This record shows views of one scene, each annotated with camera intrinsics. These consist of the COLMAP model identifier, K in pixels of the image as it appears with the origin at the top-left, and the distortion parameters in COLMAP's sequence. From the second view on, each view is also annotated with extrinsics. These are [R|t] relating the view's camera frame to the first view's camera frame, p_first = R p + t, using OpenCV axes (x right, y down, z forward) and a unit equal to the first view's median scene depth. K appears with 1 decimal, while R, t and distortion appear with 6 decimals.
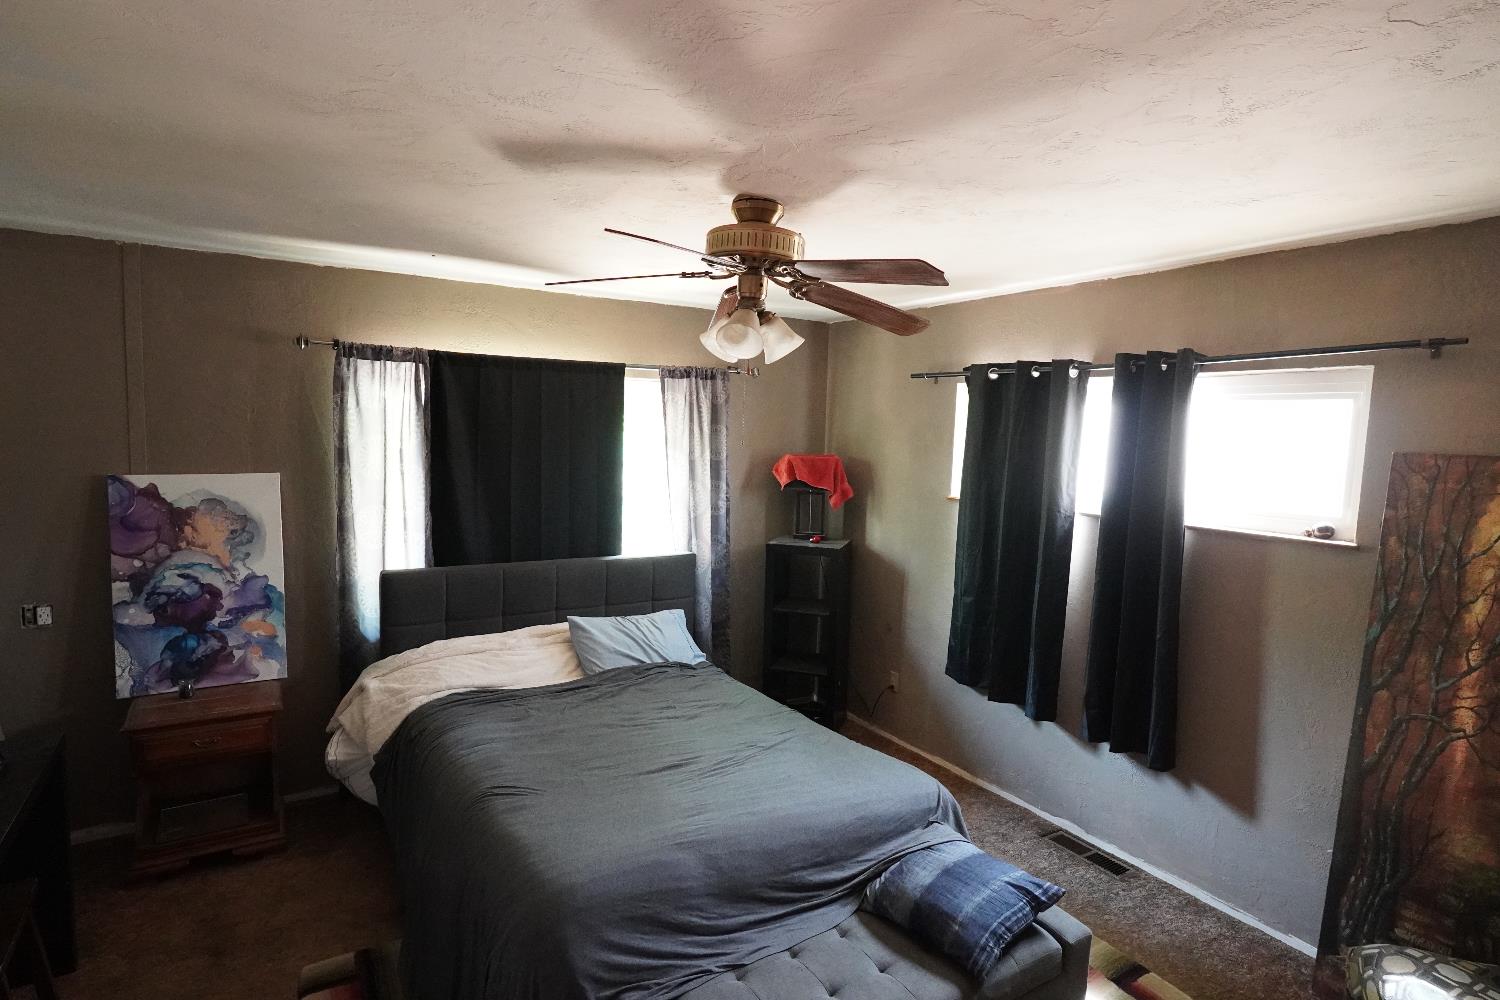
lens RADIAL K [[762.3, 0, 741.8], [0, 762.3, 506.8], [0, 0, 1]] dist [-0.022152, 0.009370]
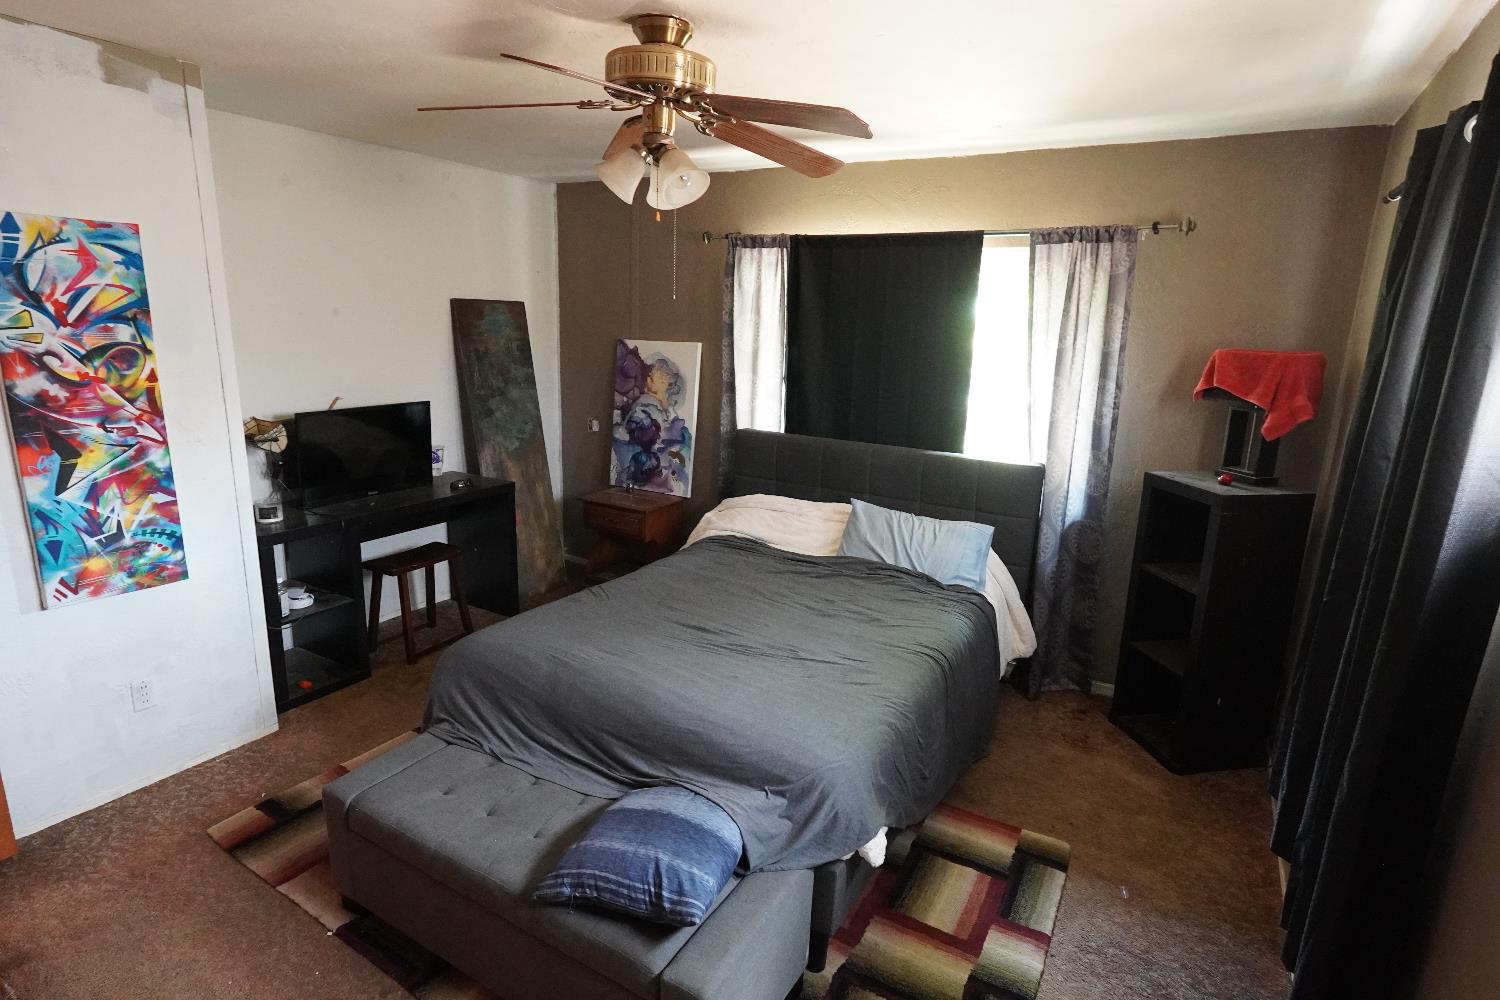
lens RADIAL K [[762.3, 0, 746.9], [0, 762.3, 499.3], [0, 0, 1]] dist [-0.022152, 0.009370]
pose [[0.485247, 0.193764, -0.852638, 0.627326], [-0.109108, 0.980934, 0.160824, -0.000066], [0.867543, 0.014990, 0.497136, 0.437513]]
